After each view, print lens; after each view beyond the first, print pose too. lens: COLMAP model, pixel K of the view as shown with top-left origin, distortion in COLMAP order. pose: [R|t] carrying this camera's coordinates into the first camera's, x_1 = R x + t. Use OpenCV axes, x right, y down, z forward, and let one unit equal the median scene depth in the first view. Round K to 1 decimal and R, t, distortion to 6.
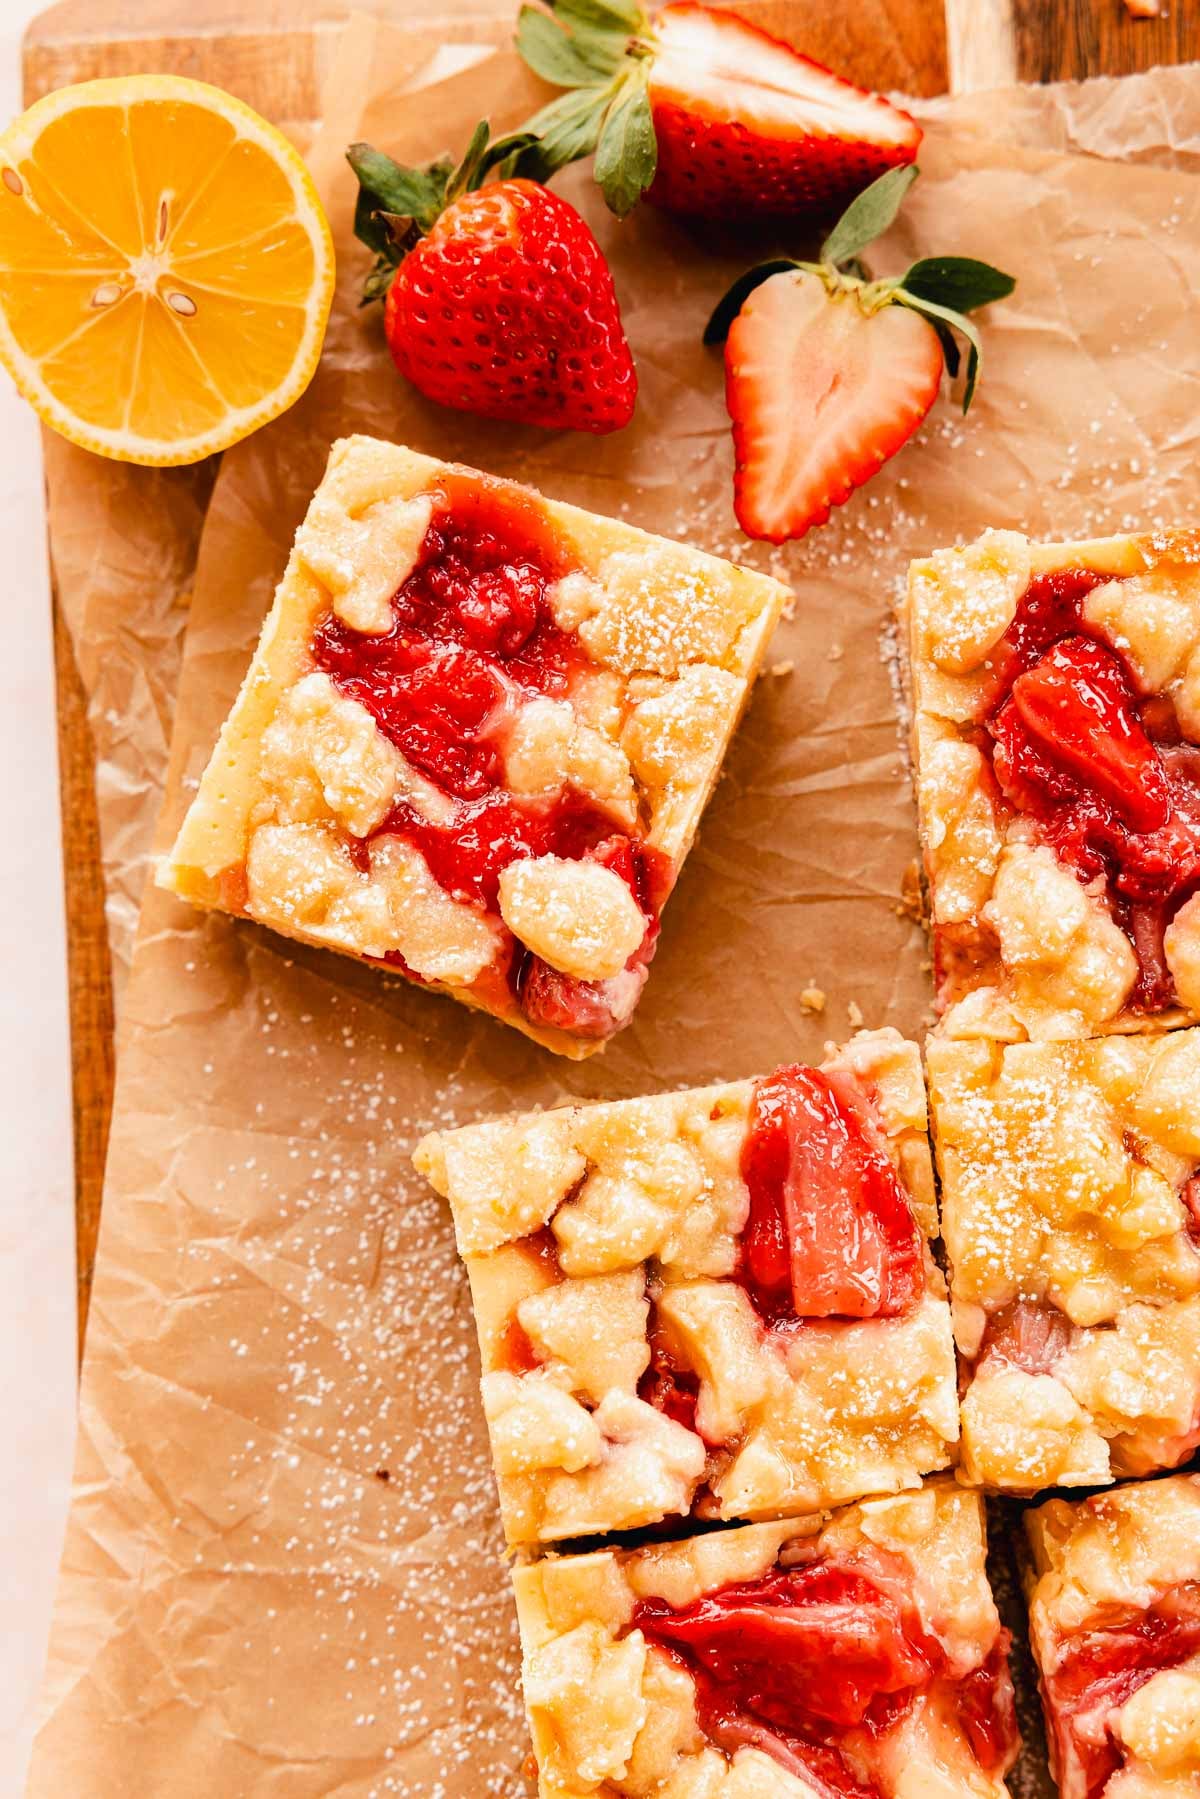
lens RADIAL K [[3367.2, 0, 618.8], [0, 3367.2, 900.6], [0, 0, 1]] dist [0.381694, 0.000000]
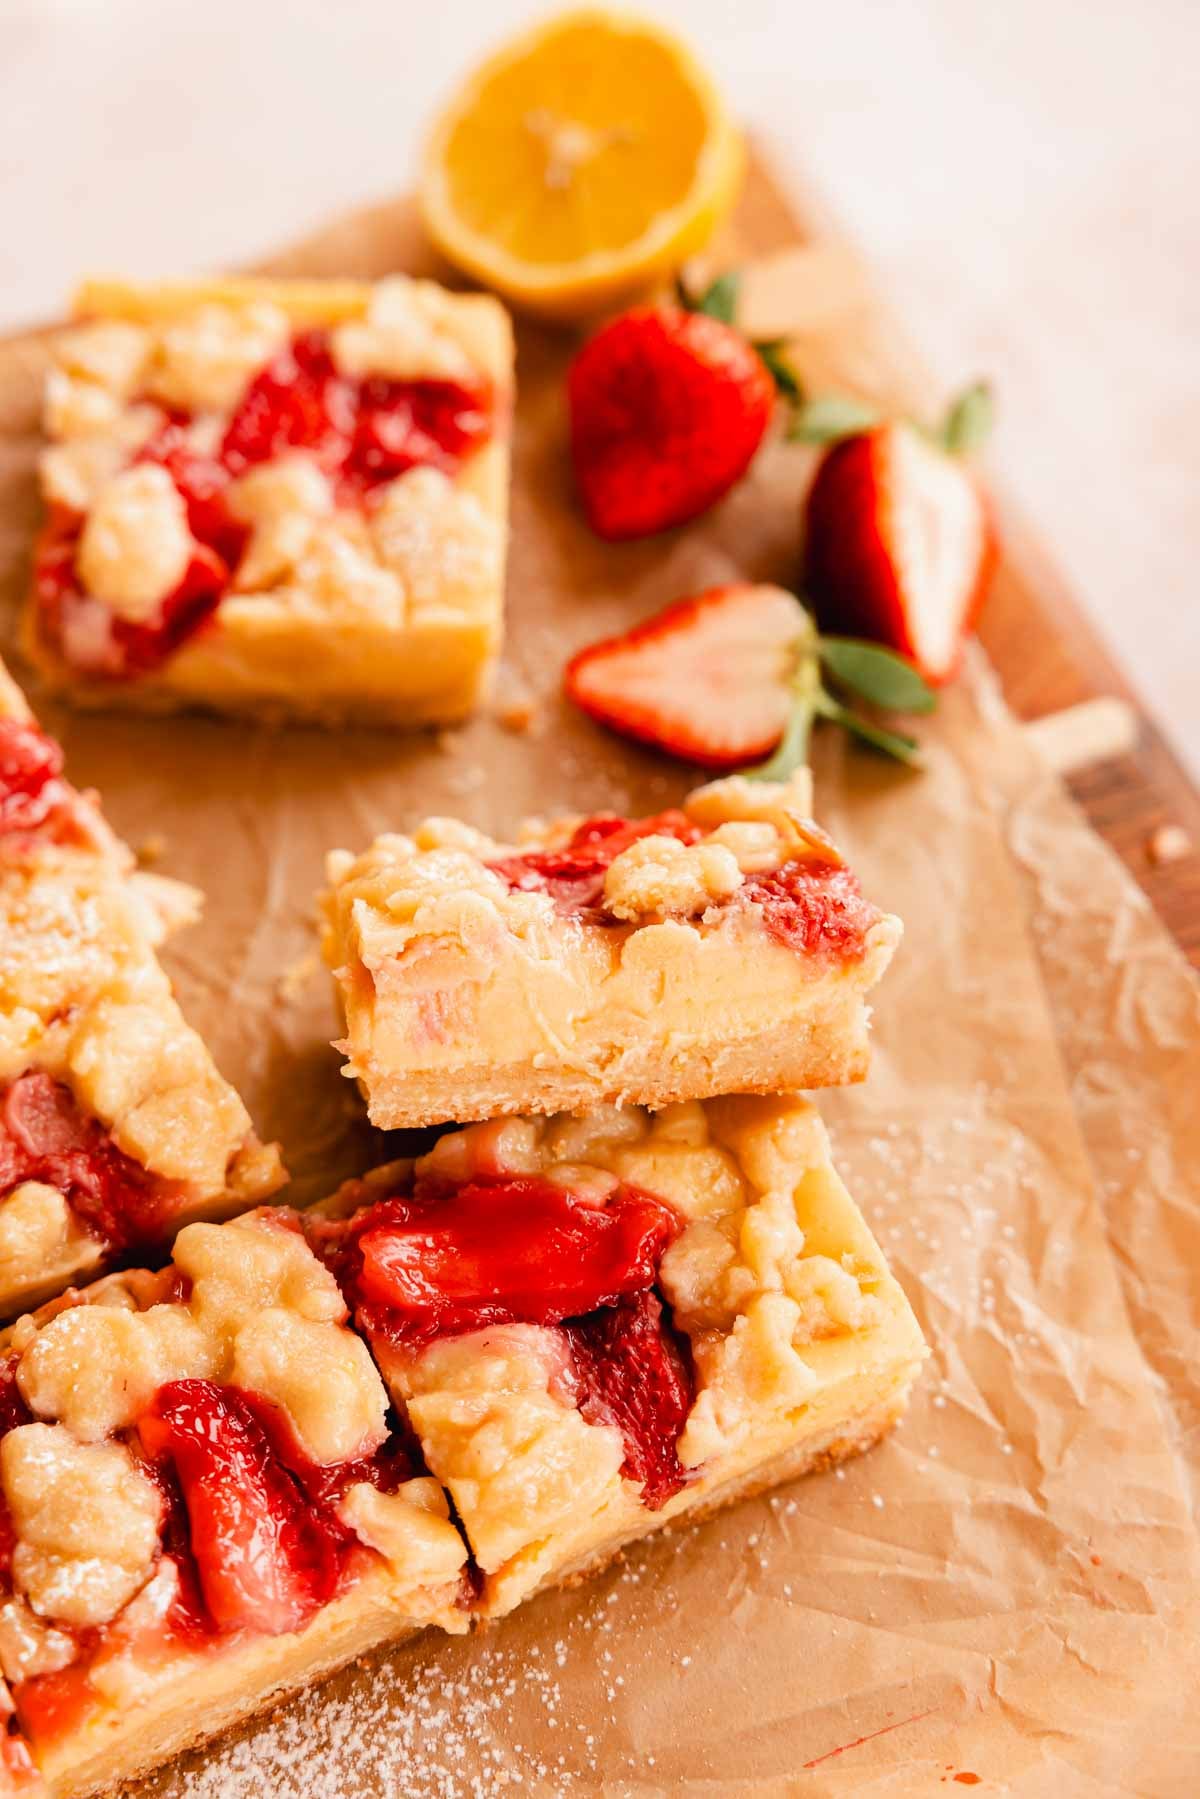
lens RADIAL K [[3367.2, 0, 595.3], [0, 3367.2, 911.7], [0, 0, 1]] dist [0.381694, 0.000000]
pose [[0.330866, 0.800993, -0.498937, 0.660630], [-0.941535, 0.315808, -0.117372, 0.031069], [0.063554, 0.508602, 0.858653, 0.121064]]
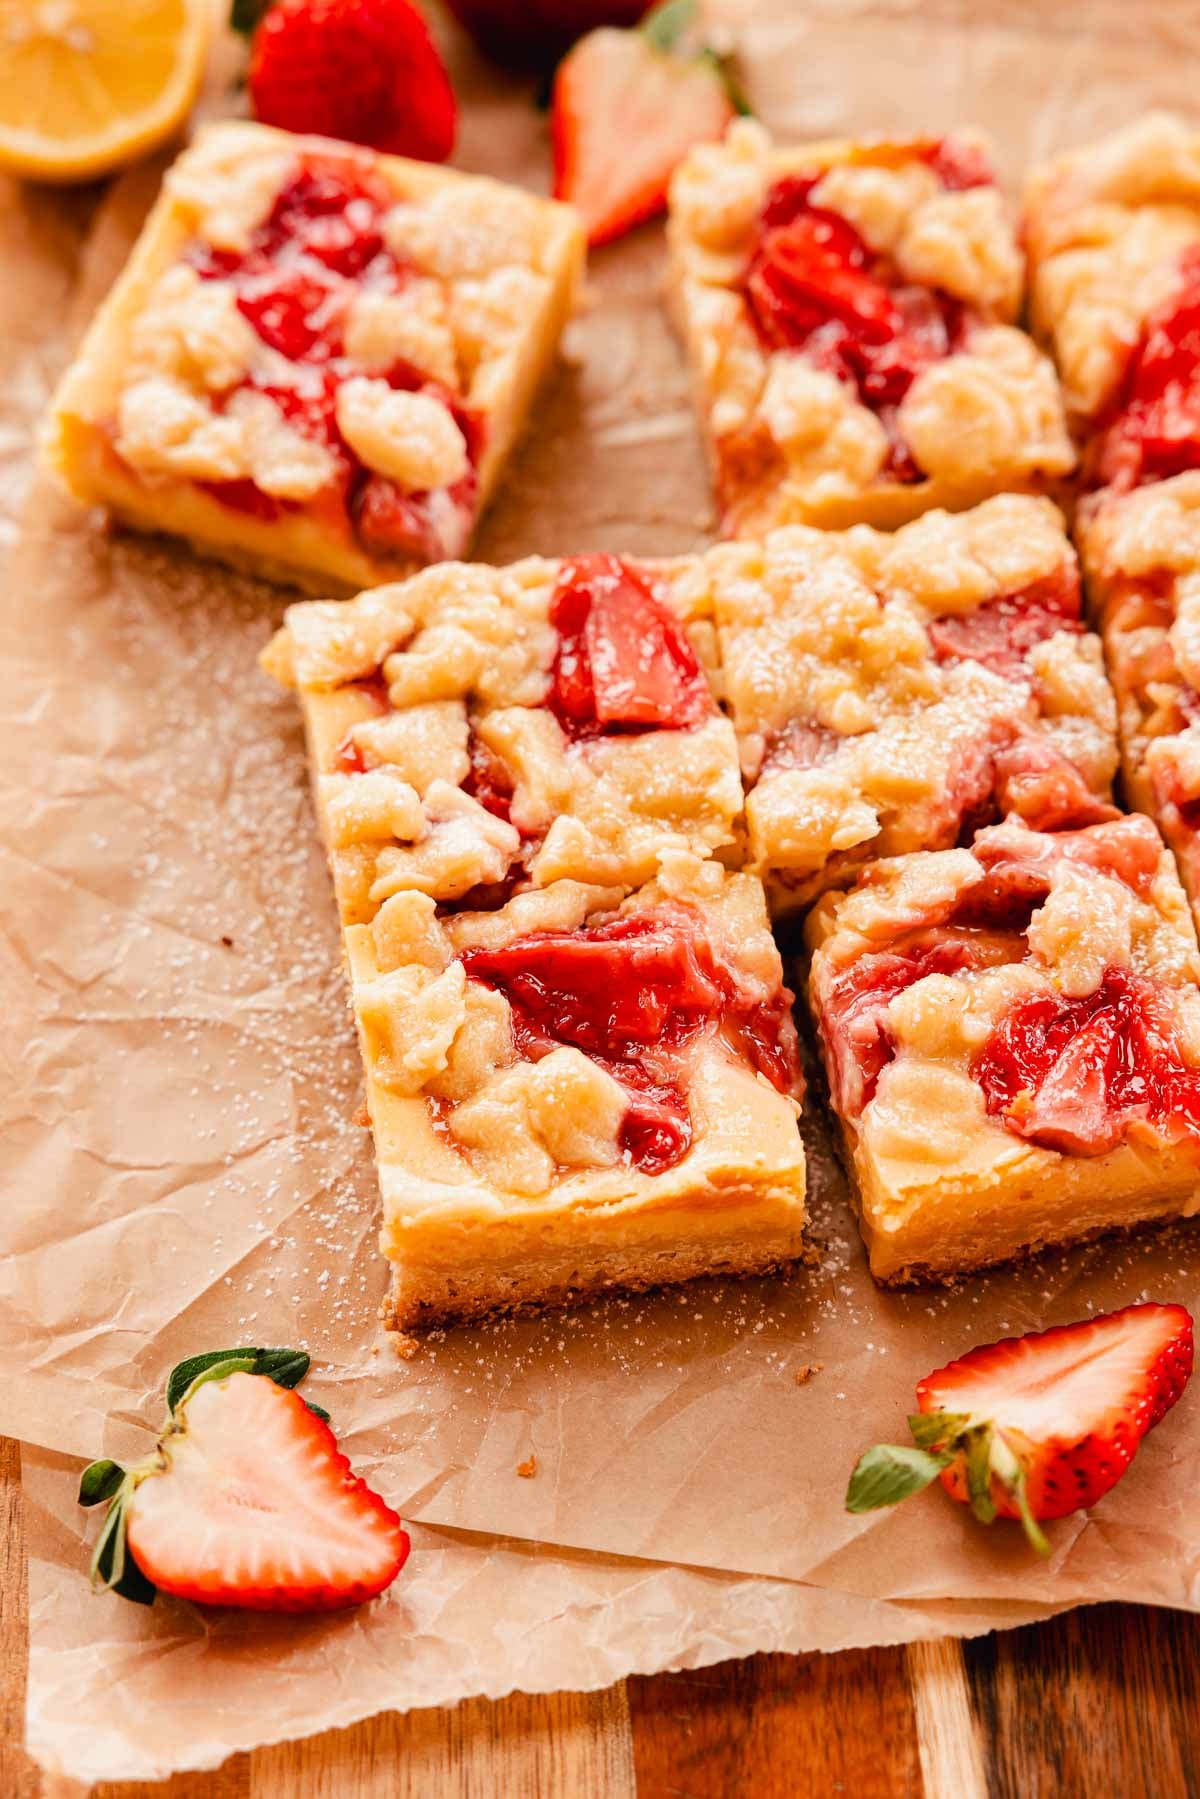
lens RADIAL K [[3367.2, 0, 608.7], [0, 3367.2, 897.3], [0, 0, 1]] dist [0.381694, 0.000000]
pose [[0.999109, -0.000766, 0.042194, 0.007813], [0.017812, 0.914066, -0.405174, 0.607316], [-0.038258, 0.405564, 0.913265, -0.008301]]
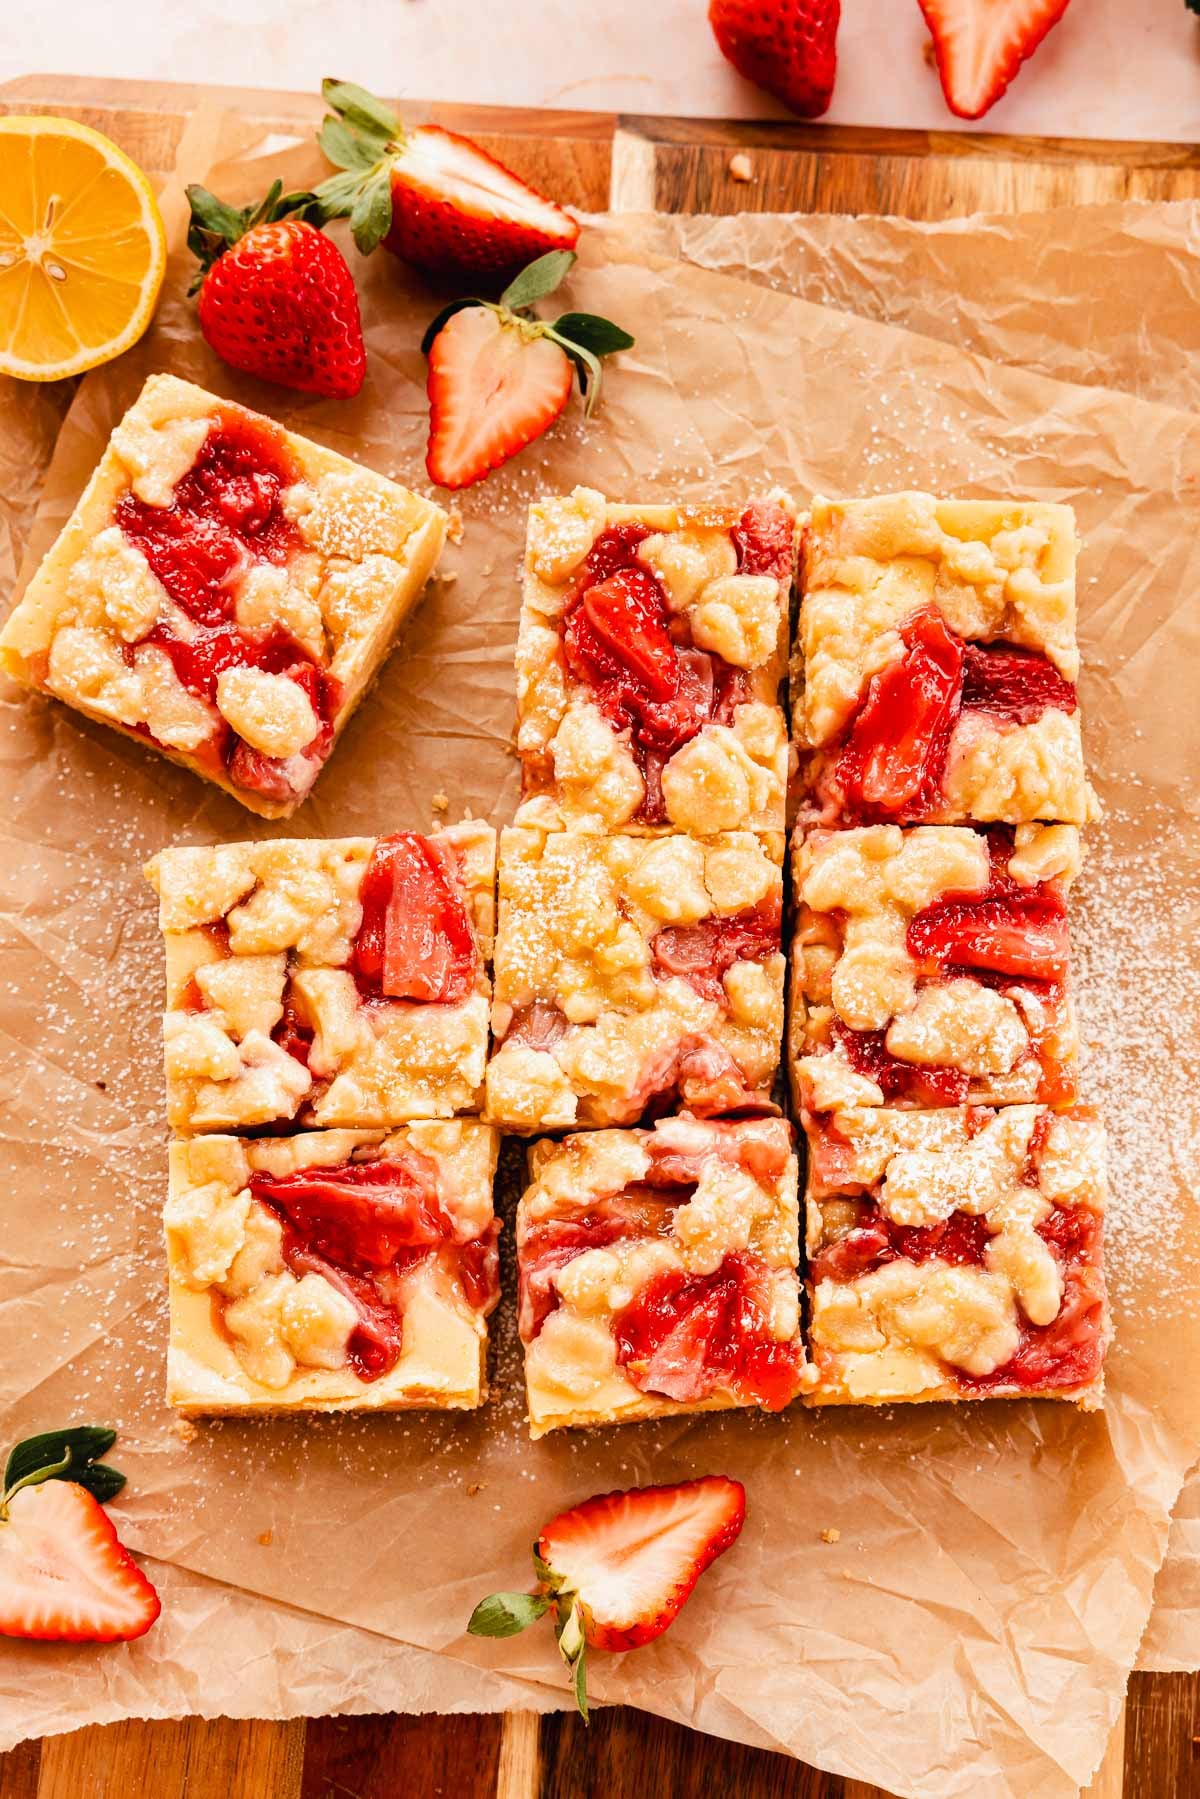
lens RADIAL K [[2717.1, 0, 692.0], [0, 2717.1, 918.2], [0, 0, 1]] dist [0.141135, 0.000000]
pose [[0.992821, 0.117190, 0.023939, 0.146992], [-0.116399, 0.992682, -0.032152, 0.106932], [-0.027532, 0.029135, 0.999196, -0.180700]]
